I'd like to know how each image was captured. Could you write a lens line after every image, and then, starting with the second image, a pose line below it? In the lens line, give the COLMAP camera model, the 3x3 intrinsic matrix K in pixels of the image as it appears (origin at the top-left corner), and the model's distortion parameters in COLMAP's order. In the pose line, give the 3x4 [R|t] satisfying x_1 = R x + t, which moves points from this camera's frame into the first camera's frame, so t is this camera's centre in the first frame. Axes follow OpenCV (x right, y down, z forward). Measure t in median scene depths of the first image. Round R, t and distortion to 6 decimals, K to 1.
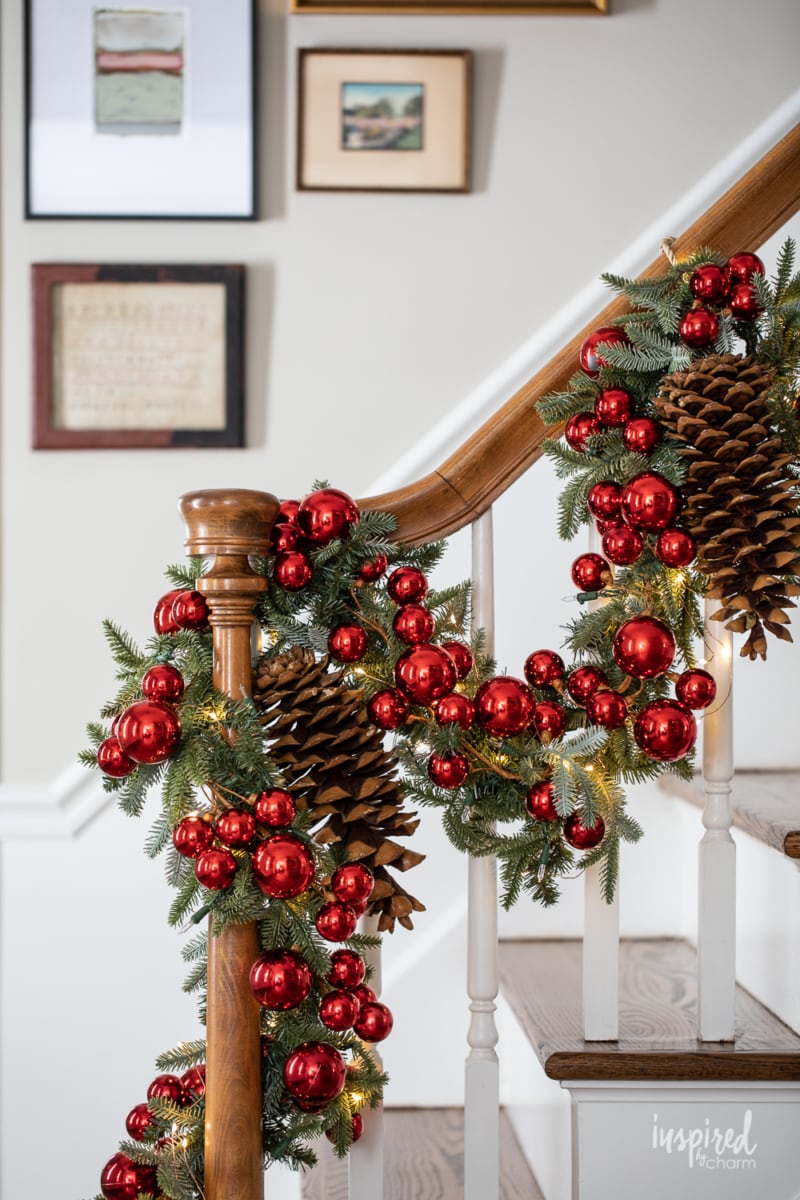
lens RADIAL K [[3467.7, 0, 400.0], [0, 3467.7, 600.0], [0, 0, 1]] dist [-0.069101, 0.647577]
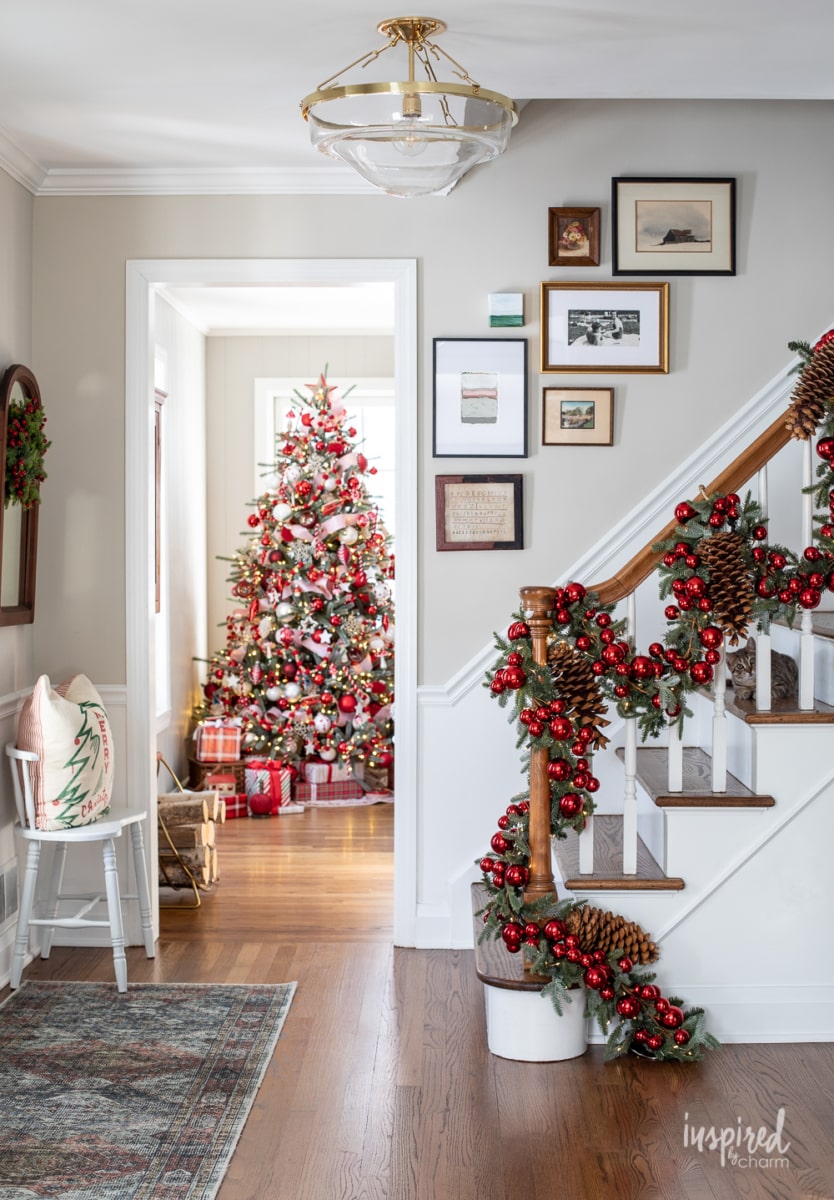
lens RADIAL K [[1783.2, 0, 490.3], [0, 1783.2, 548.5], [0, 0, 1]] dist [-0.058746, -0.021421]
pose [[0.999873, -0.000701, -0.015936, -0.064202], [0.000704, 1.000000, 0.000175, -0.060535], [0.015936, -0.000187, 0.999873, -0.375270]]
